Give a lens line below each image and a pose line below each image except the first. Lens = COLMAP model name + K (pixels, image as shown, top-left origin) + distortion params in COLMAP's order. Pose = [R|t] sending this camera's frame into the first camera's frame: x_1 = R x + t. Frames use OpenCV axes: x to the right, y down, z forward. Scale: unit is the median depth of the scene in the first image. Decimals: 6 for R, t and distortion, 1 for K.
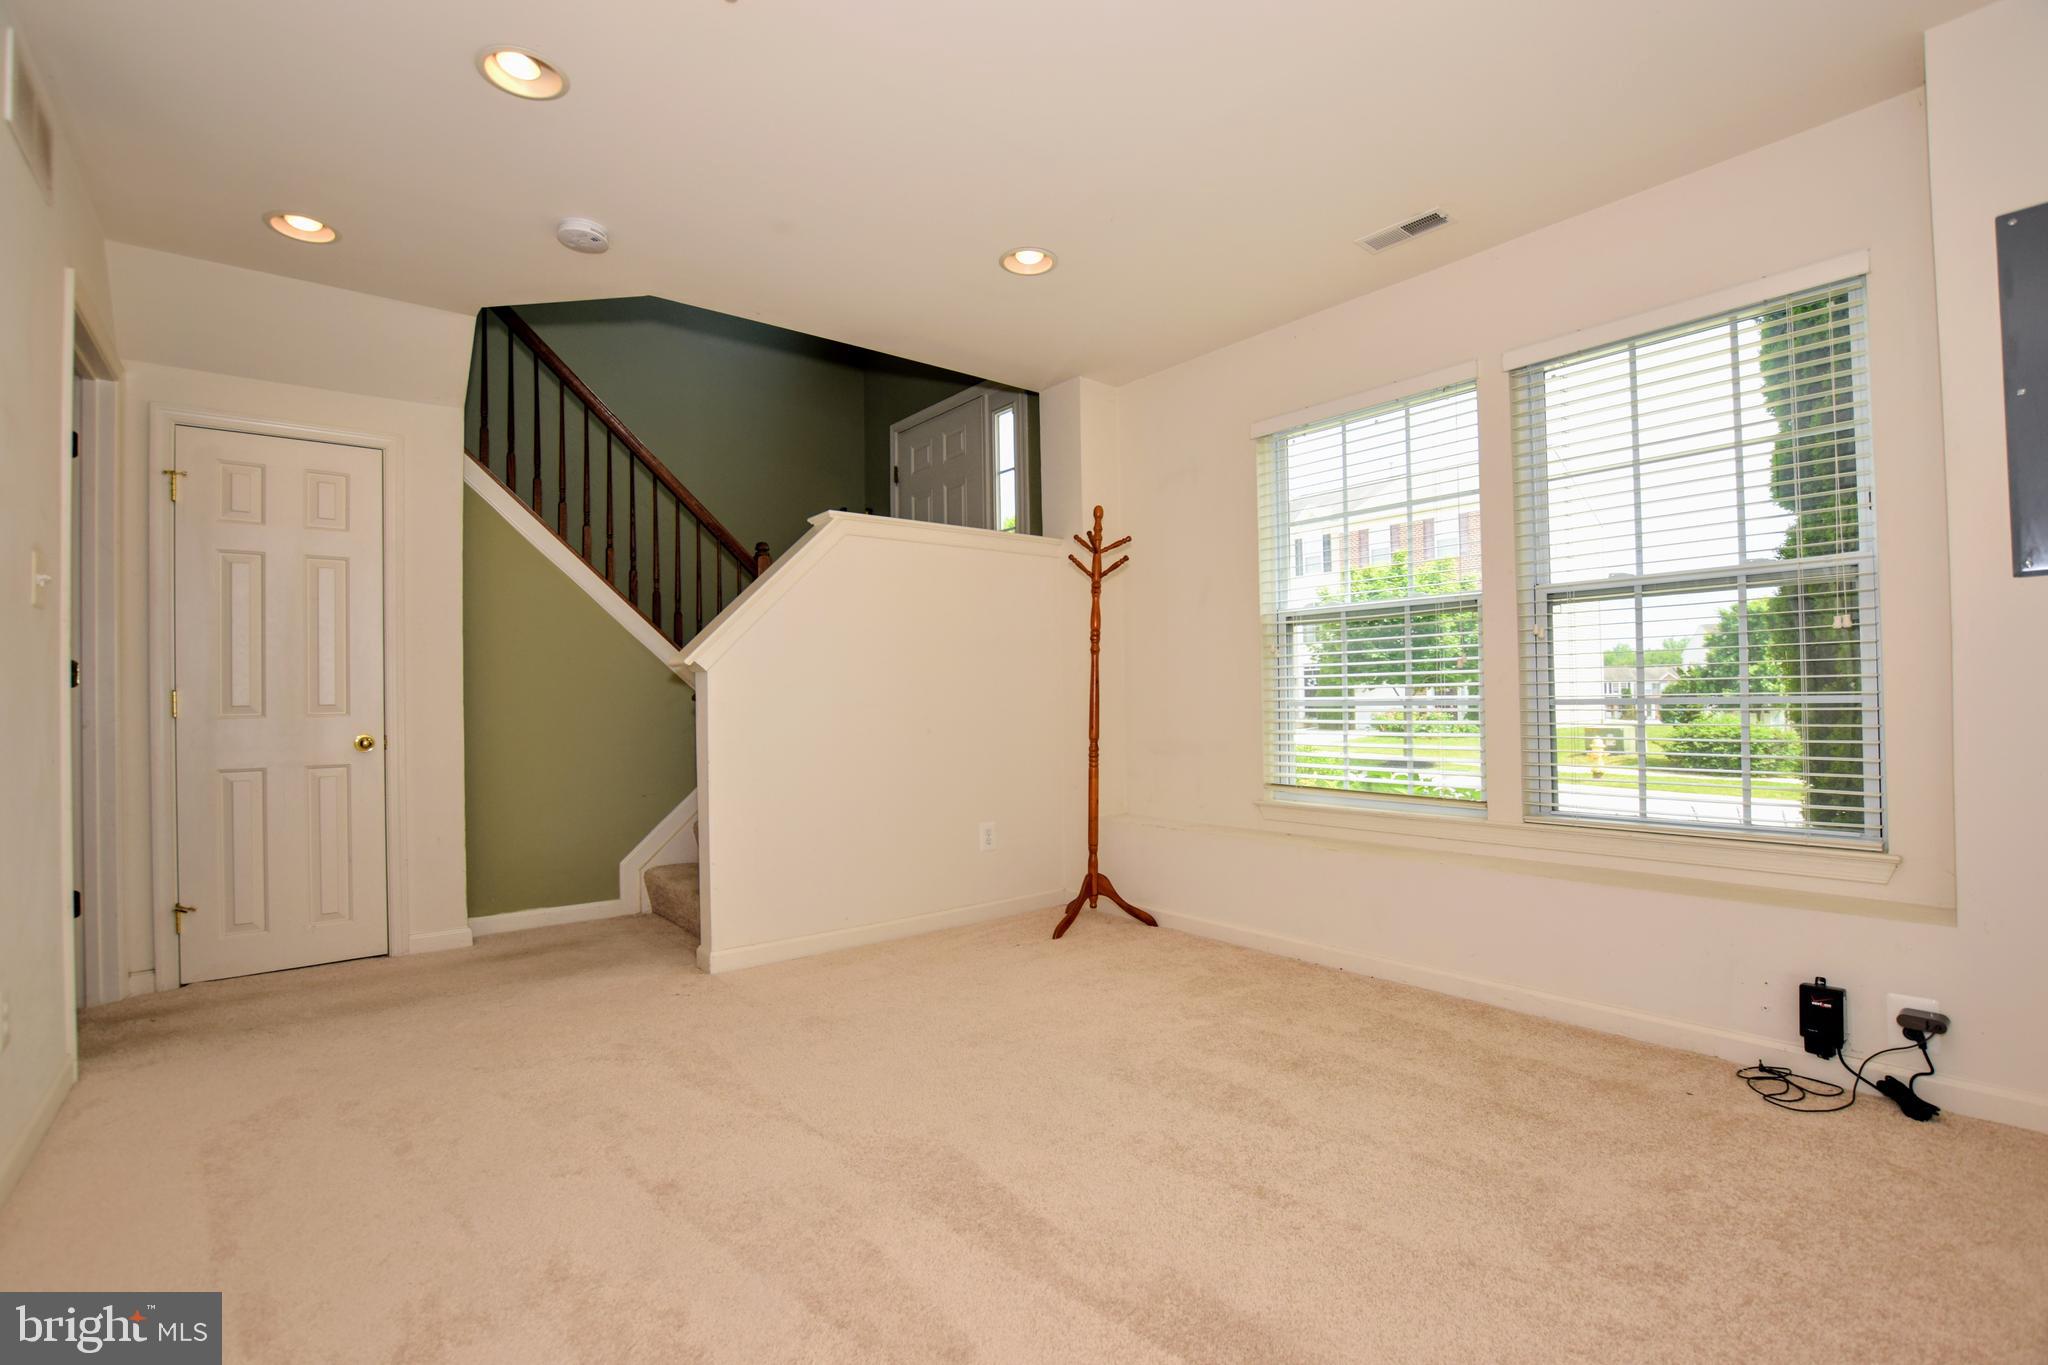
lens RADIAL K [[949.4, 0, 1015.7], [0, 949.4, 684.2], [0, 0, 1]] dist [-0.024133, 0.001121]
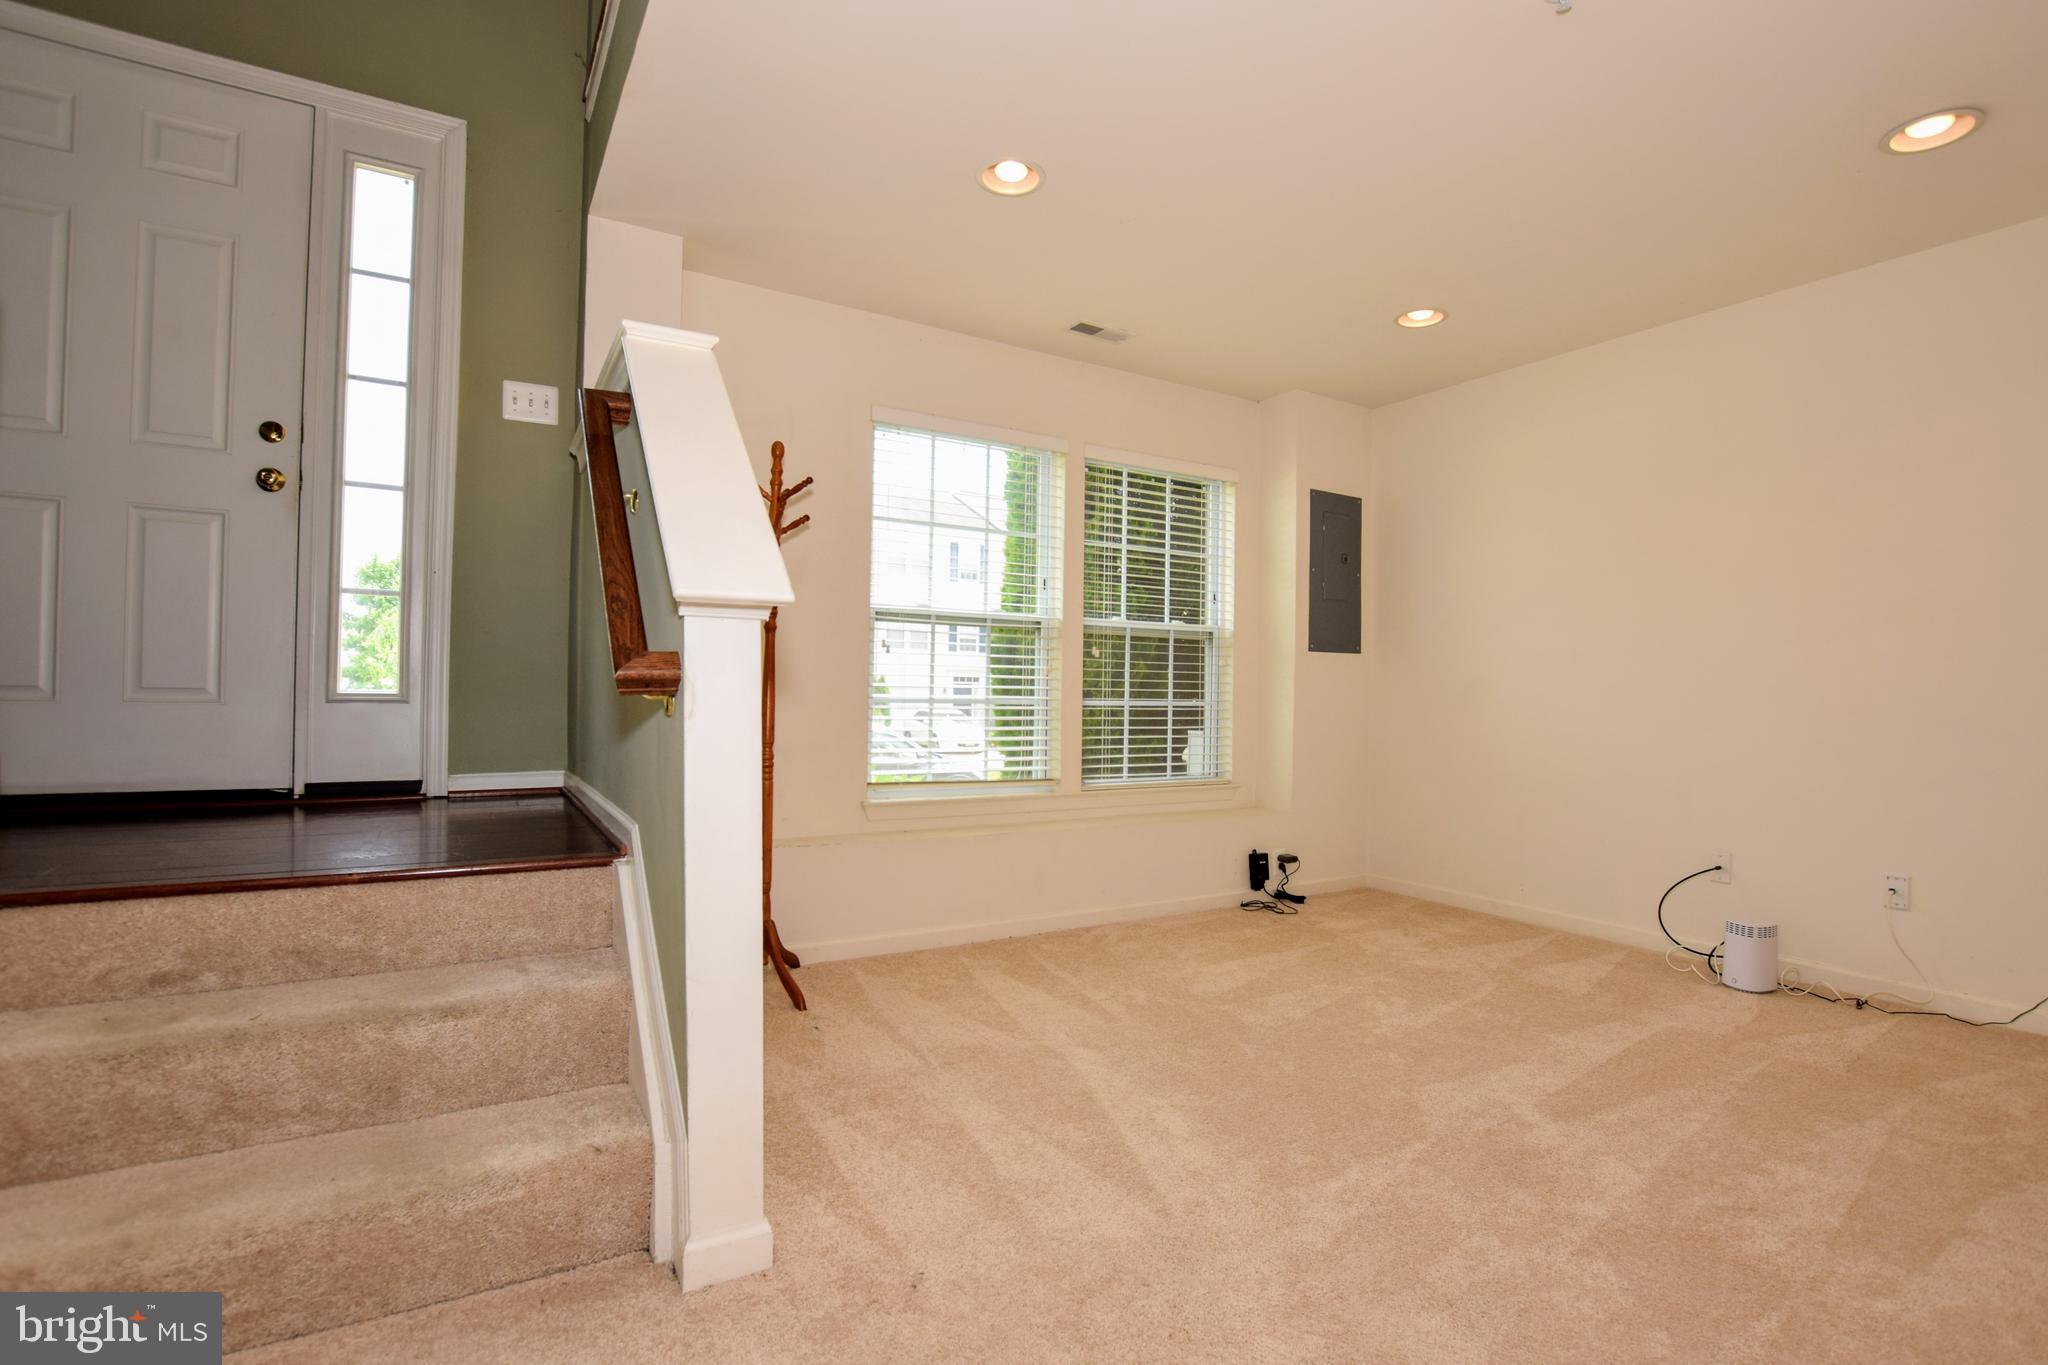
lens RADIAL K [[949.4, 0, 1015.7], [0, 949.4, 684.2], [0, 0, 1]] dist [-0.024133, 0.001121]
pose [[0.131282, 0.030018, 0.990890, -0.804386], [-0.032812, 0.999125, -0.025920, 0.029413], [-0.990802, -0.029110, 0.132153, 0.872160]]
